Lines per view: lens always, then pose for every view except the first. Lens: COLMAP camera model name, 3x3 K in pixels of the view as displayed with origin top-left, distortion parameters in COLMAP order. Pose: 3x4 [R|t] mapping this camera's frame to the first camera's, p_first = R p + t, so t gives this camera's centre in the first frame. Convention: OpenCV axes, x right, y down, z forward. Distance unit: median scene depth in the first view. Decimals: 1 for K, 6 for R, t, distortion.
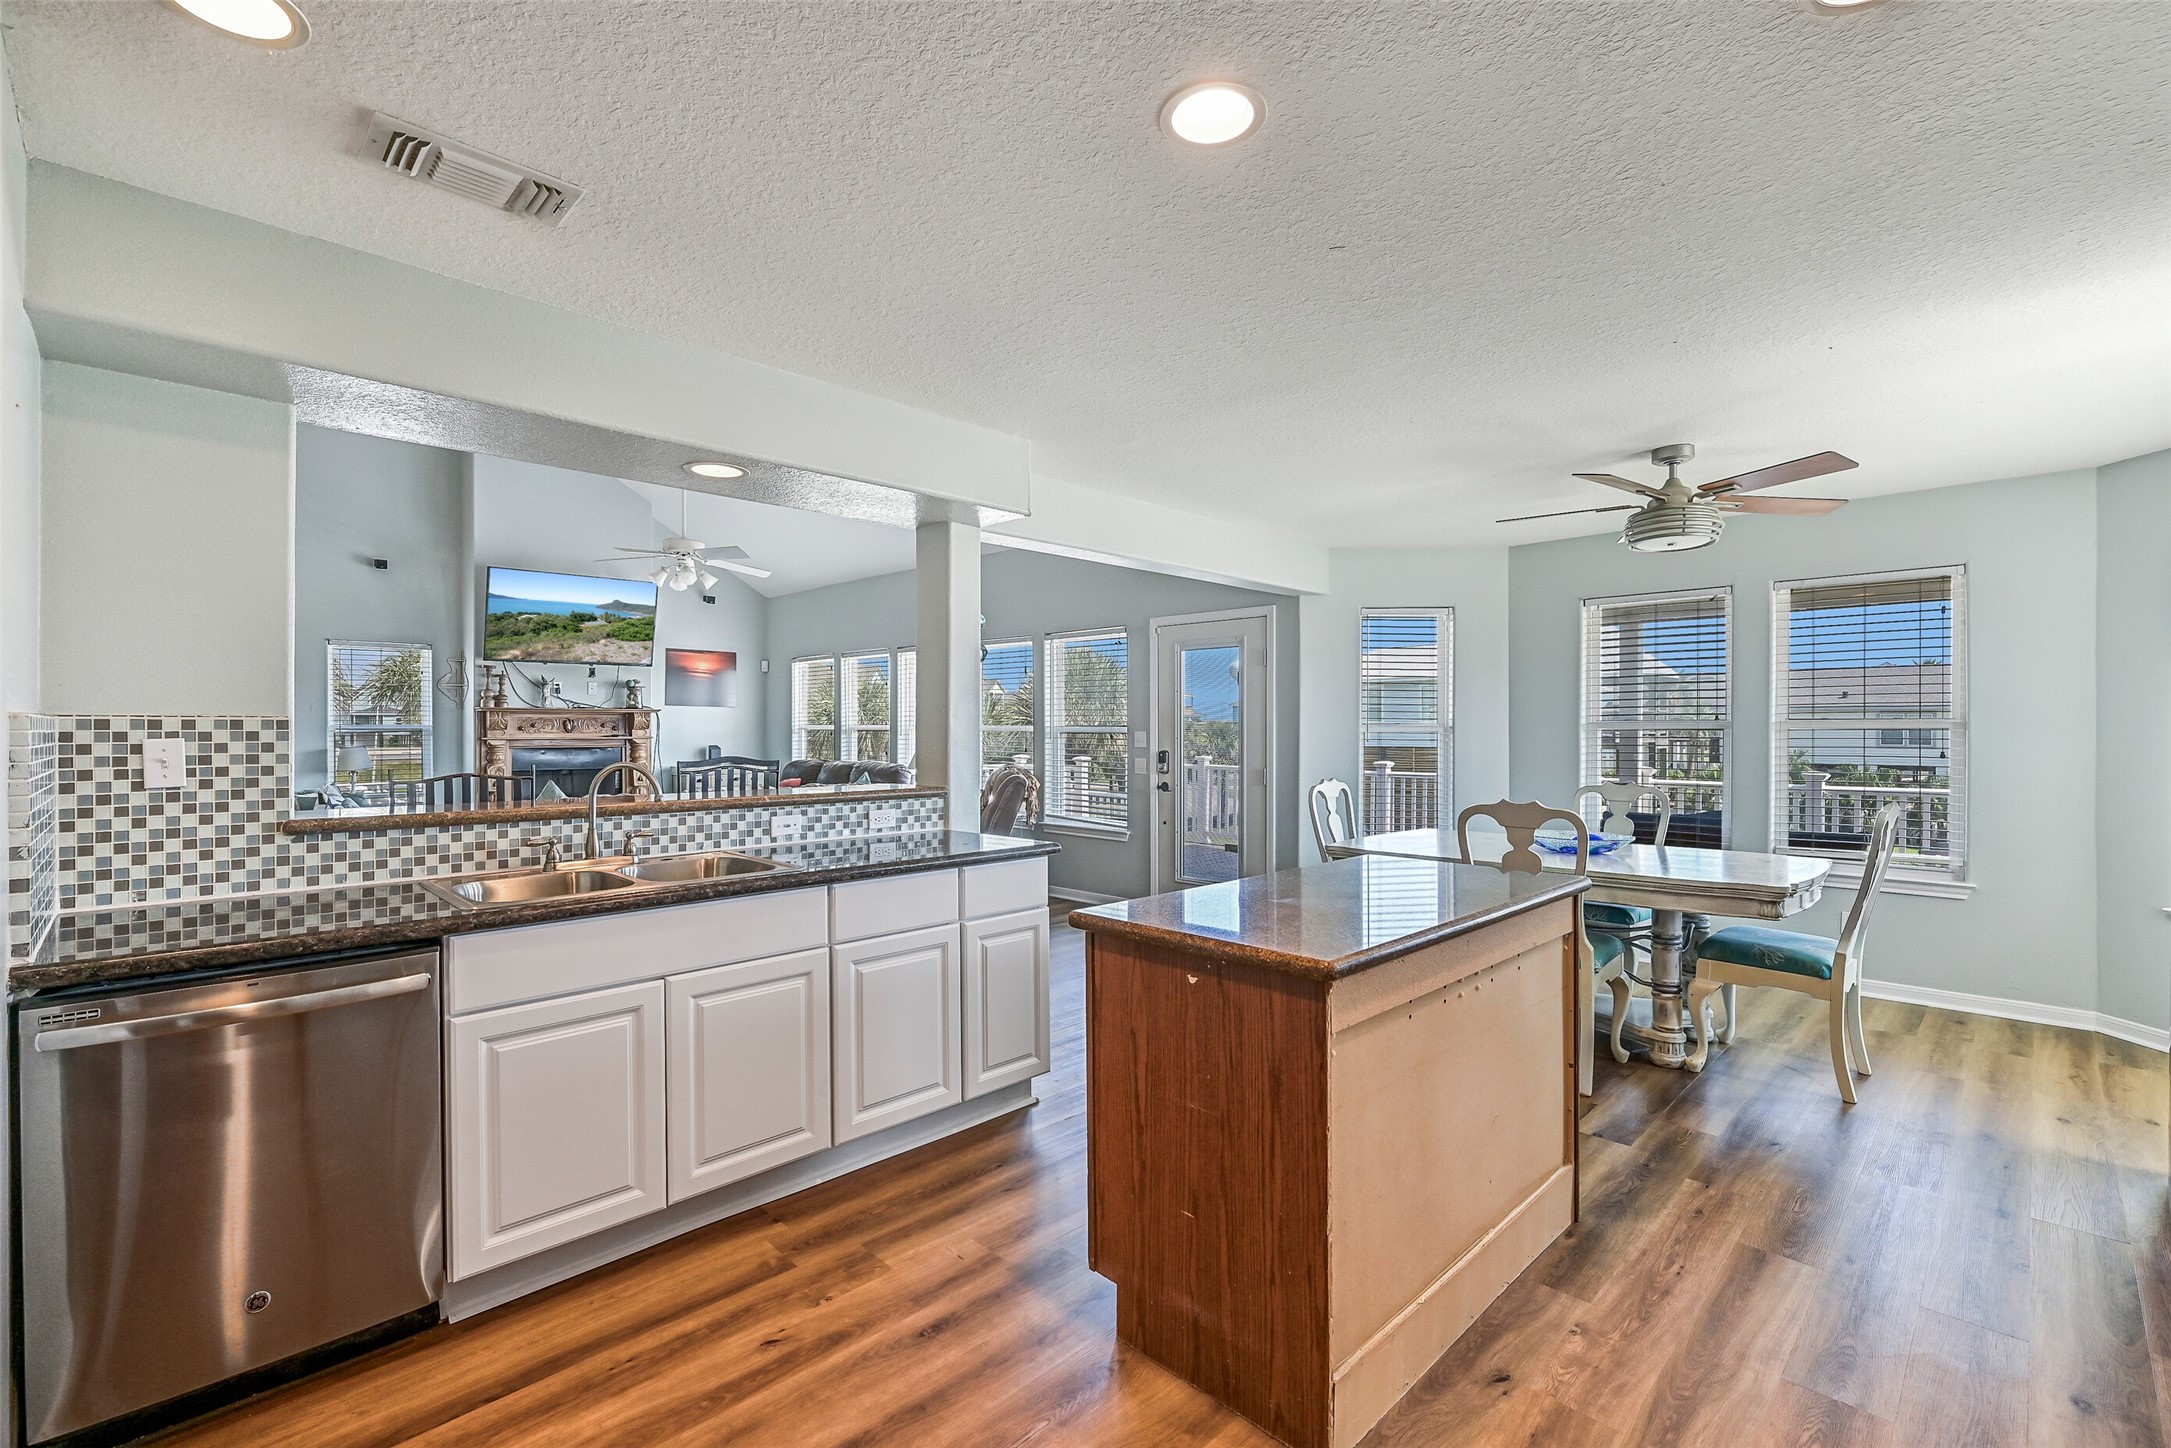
lens RADIAL K [[990.0, 0, 1086.1], [0, 990.0, 724.1], [0, 0, 1]] dist [0.000004, -0.000001]
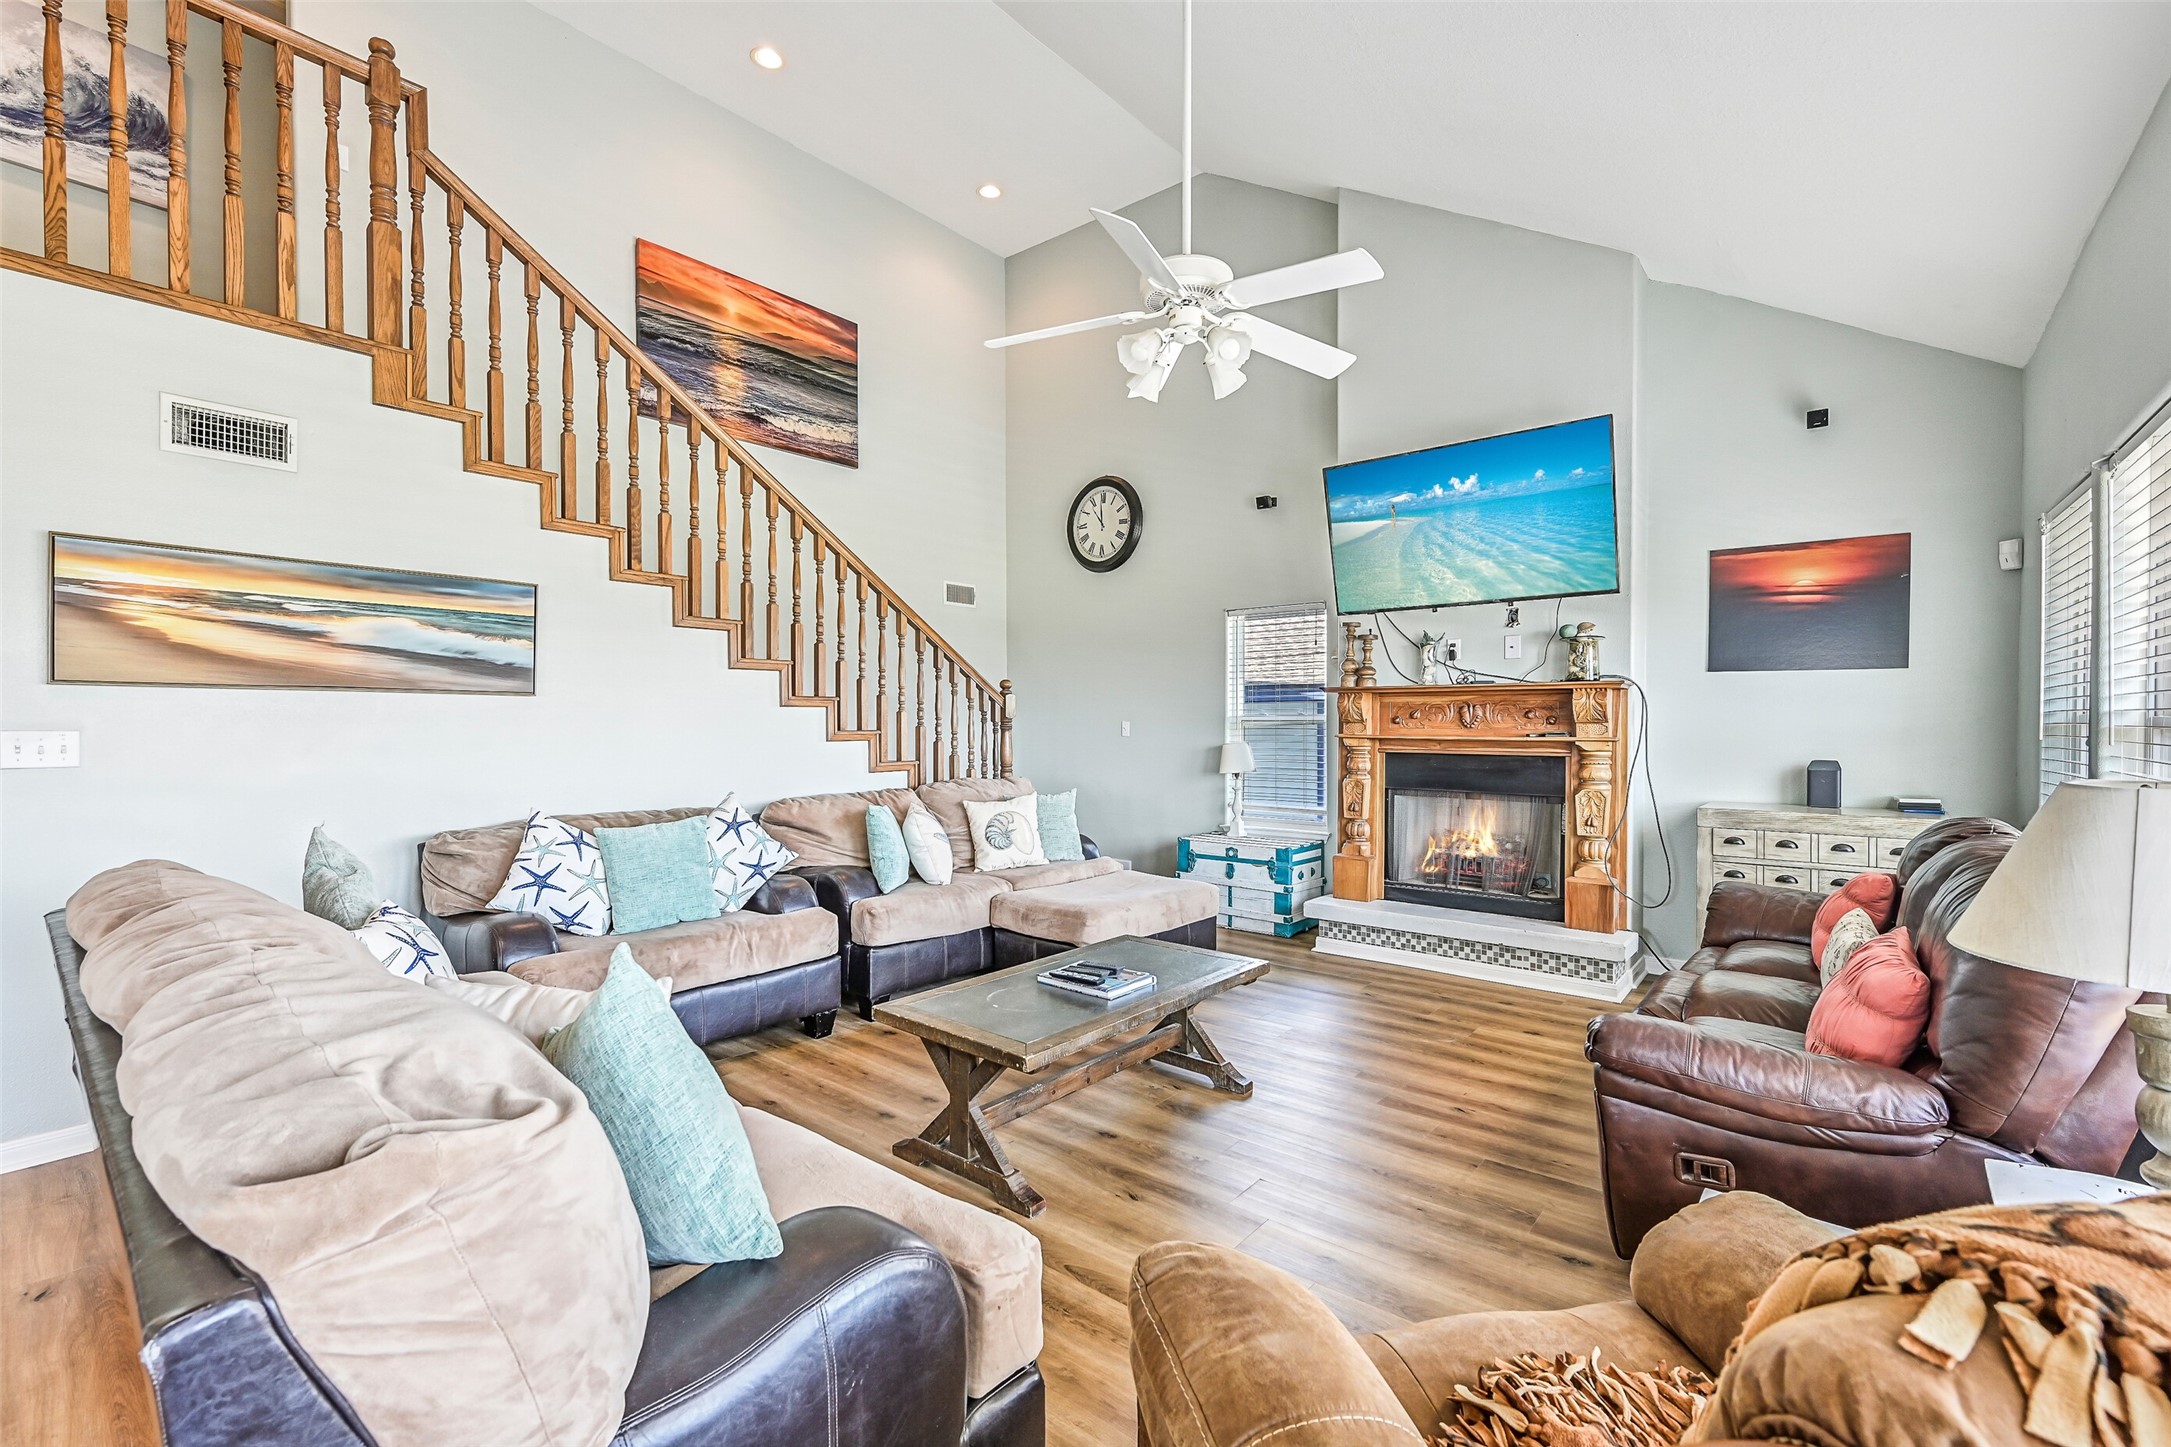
lens RADIAL K [[933.3, 0, 1086.0], [0, 933.3, 723.2], [0, 0, 1]] dist [-0.000761, -0.000042]
pose [[0.084041, 0.007505, -0.996434, -0.011723], [-0.002310, 0.999970, 0.007336, 0.002476], [0.996460, 0.001685, 0.084056, 0.749732]]
